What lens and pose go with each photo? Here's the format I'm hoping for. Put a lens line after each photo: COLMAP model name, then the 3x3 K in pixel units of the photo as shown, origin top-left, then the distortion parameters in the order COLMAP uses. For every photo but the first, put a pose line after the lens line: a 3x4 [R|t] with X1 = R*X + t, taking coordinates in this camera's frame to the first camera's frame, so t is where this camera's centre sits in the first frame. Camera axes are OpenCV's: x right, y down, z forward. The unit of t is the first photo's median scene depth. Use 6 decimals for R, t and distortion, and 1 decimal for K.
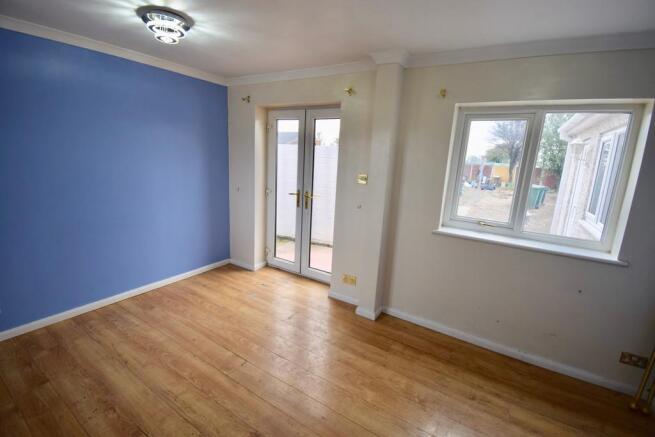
lens RADIAL K [[292.0, 0, 327.9], [0, 292.0, 211.7], [0, 0, 1]] dist [-0.000715, -0.000521]
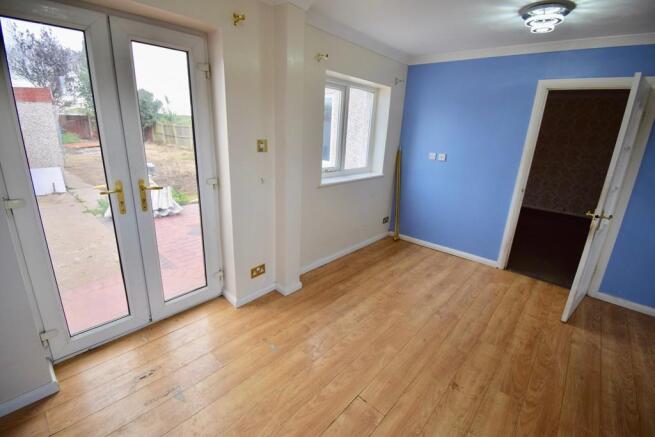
lens RADIAL K [[292.0, 0, 327.9], [0, 292.0, 211.7], [0, 0, 1]] dist [-0.000715, -0.000521]
pose [[0.173062, -0.316897, 0.932537, -0.603613], [0.149036, 0.944347, 0.293252, -0.137065], [-0.973570, 0.088231, 0.210660, 0.608313]]
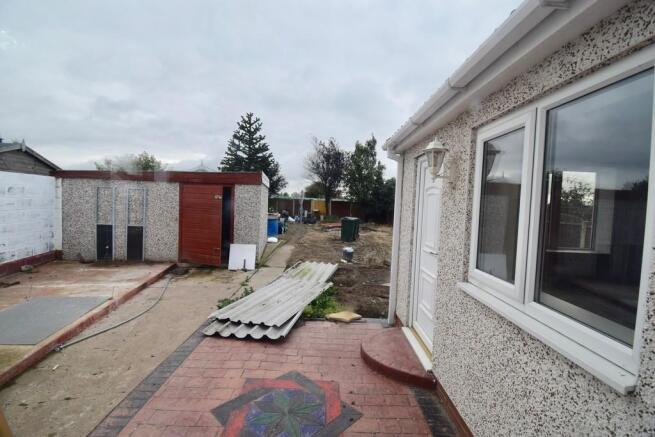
lens RADIAL K [[292.0, 0, 327.9], [0, 292.0, 211.7], [0, 0, 1]] dist [-0.000715, -0.000521]
pose [[0.844670, -0.033497, 0.534238, 0.442399], [0.099527, 0.990465, -0.095255, -0.093579], [-0.525953, 0.133630, 0.839950, 0.793351]]
